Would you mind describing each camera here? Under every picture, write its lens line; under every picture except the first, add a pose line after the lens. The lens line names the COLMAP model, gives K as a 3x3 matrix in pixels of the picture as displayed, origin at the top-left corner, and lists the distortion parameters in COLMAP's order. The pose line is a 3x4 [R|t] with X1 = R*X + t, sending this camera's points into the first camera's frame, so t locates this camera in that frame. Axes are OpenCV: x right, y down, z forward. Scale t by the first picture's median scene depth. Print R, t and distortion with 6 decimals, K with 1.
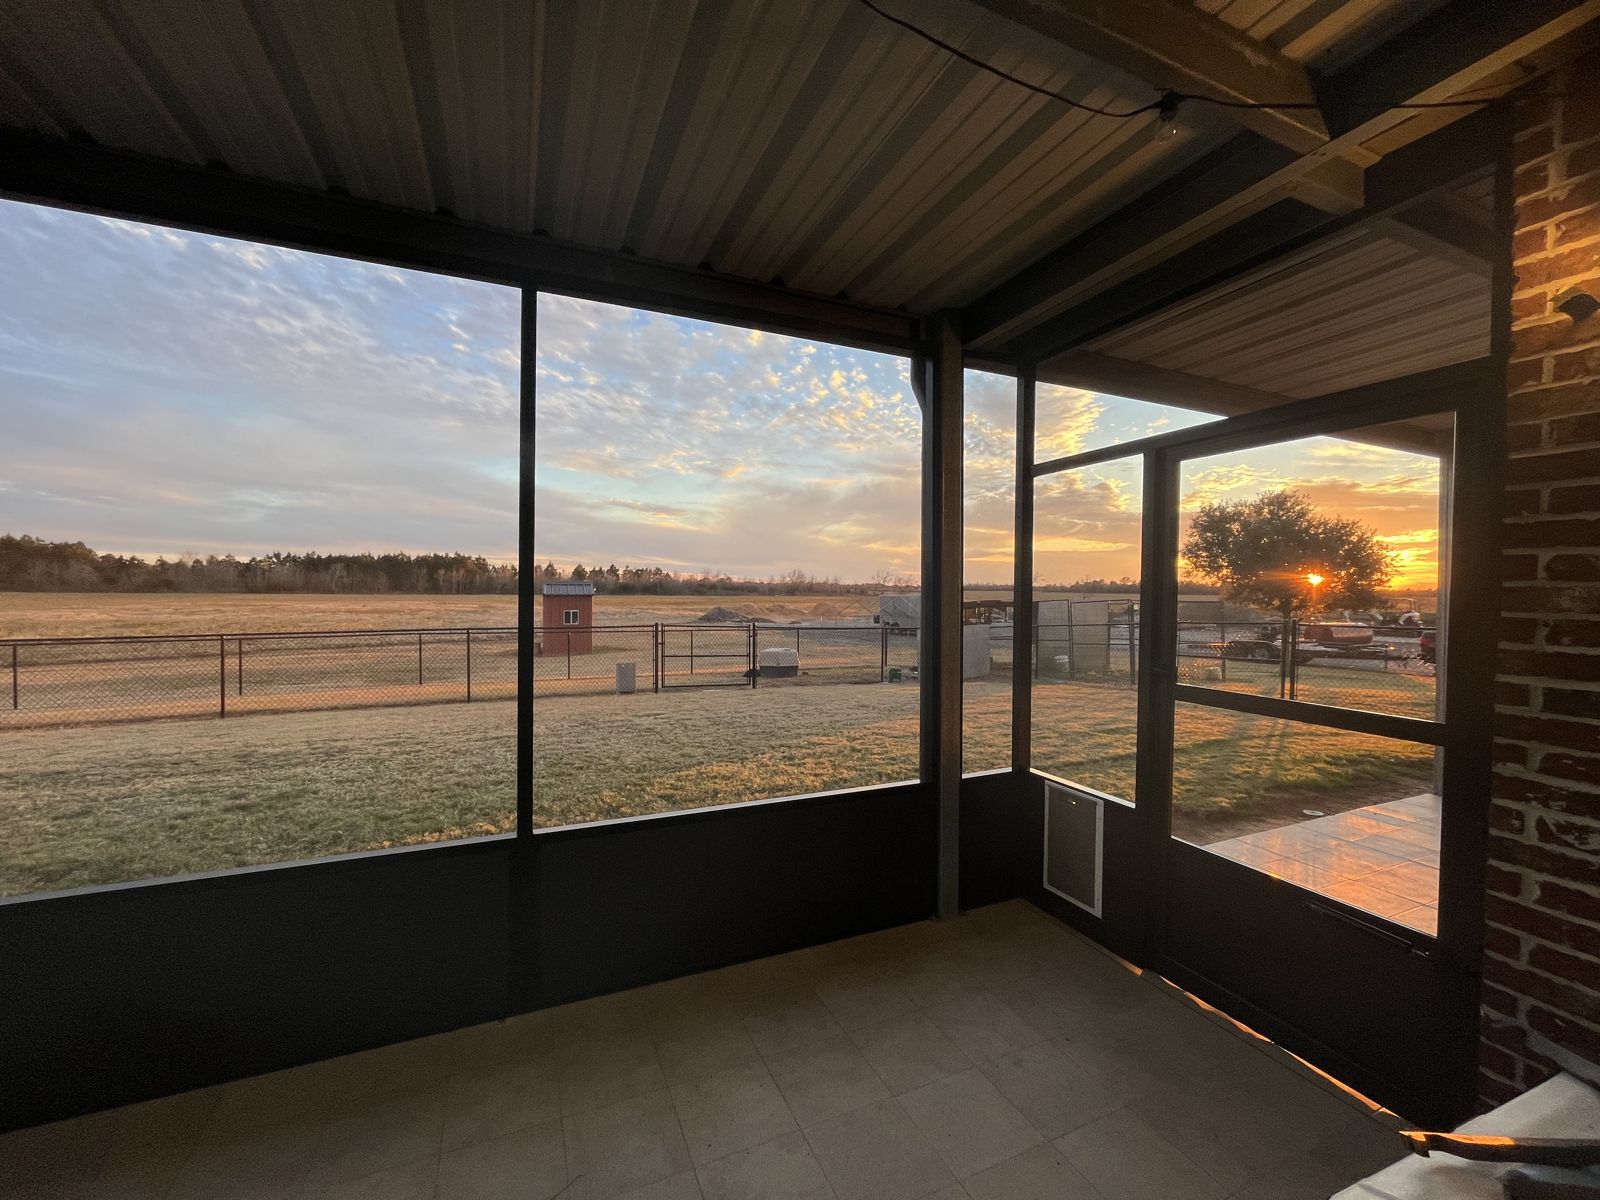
lens RADIAL K [[651.0, 0, 800.0], [0, 651.0, 600.0], [0, 0, 1]] dist [-0.012268, 0.000510]
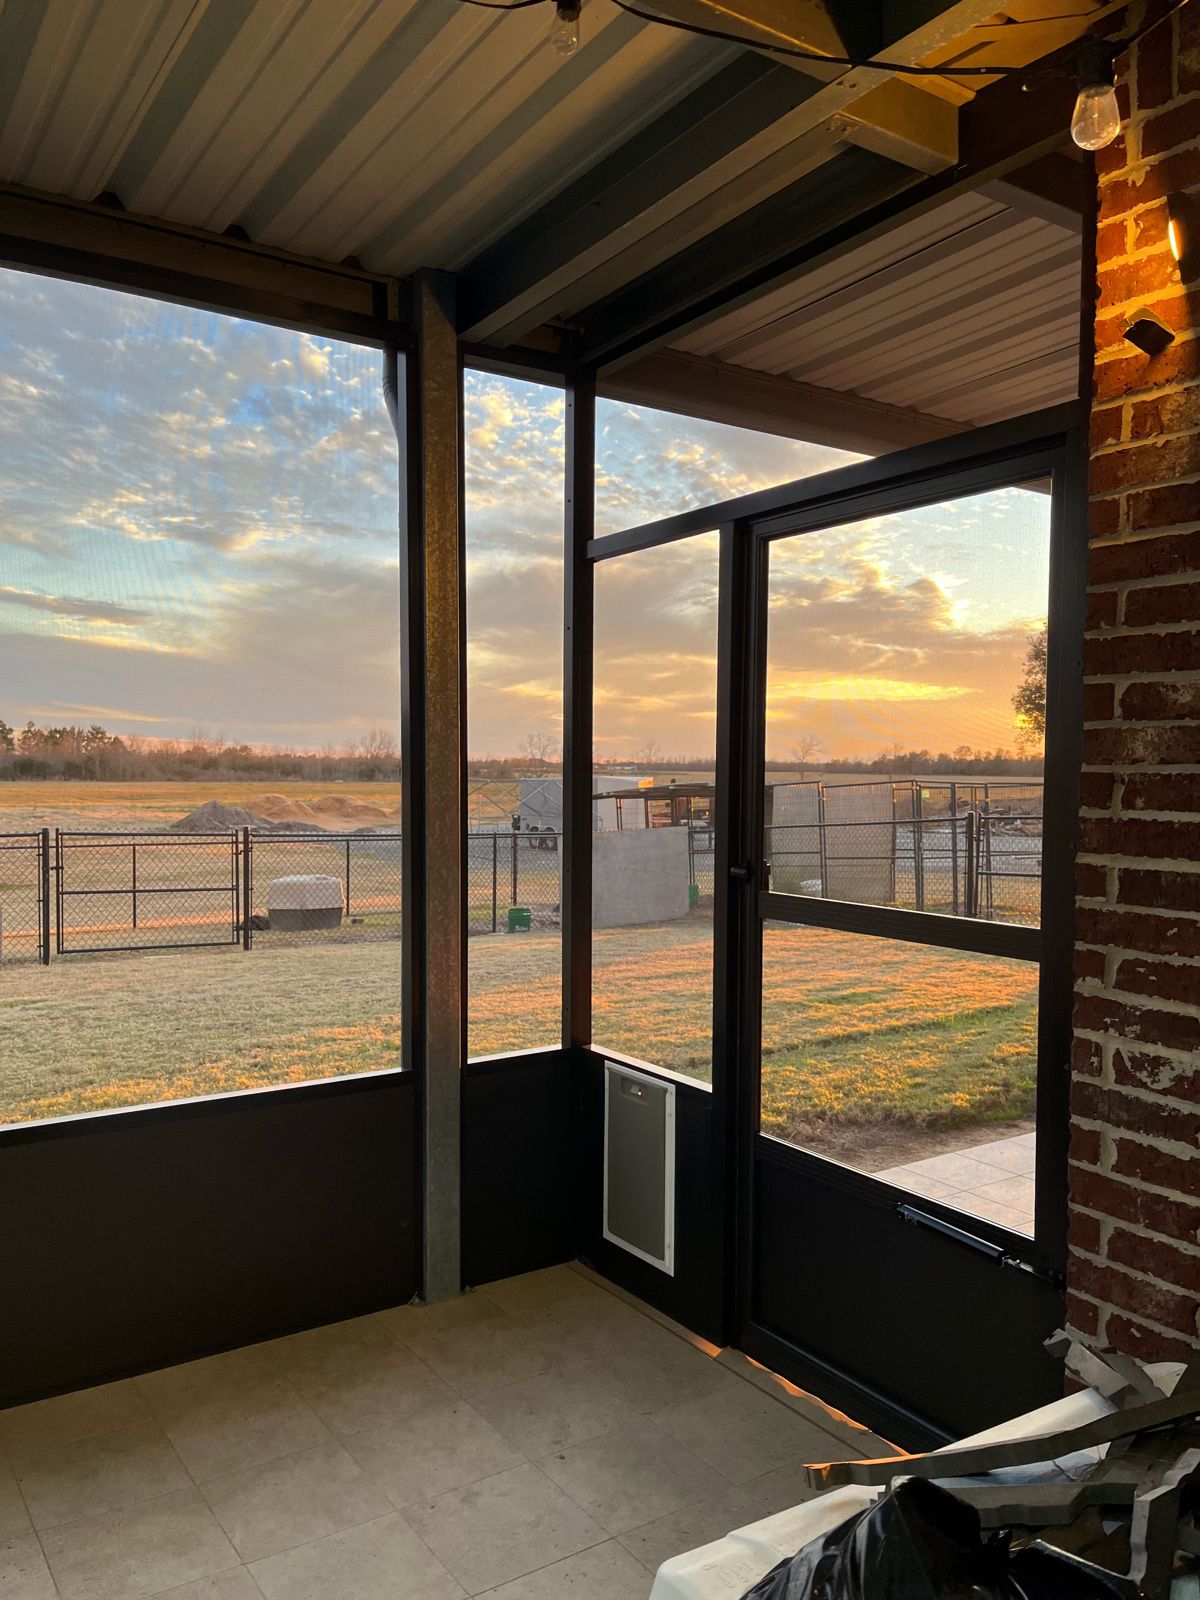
lens RADIAL K [[1216.1, 0, 600.0], [0, 1216.1, 800.0], [0, 0, 1]] dist [0.050144, -0.065430]
pose [[0.984140, -0.005847, 0.177298, 0.178568], [0.004039, 0.999936, 0.010558, 0.022142], [-0.177348, -0.009674, 0.984101, -0.126725]]
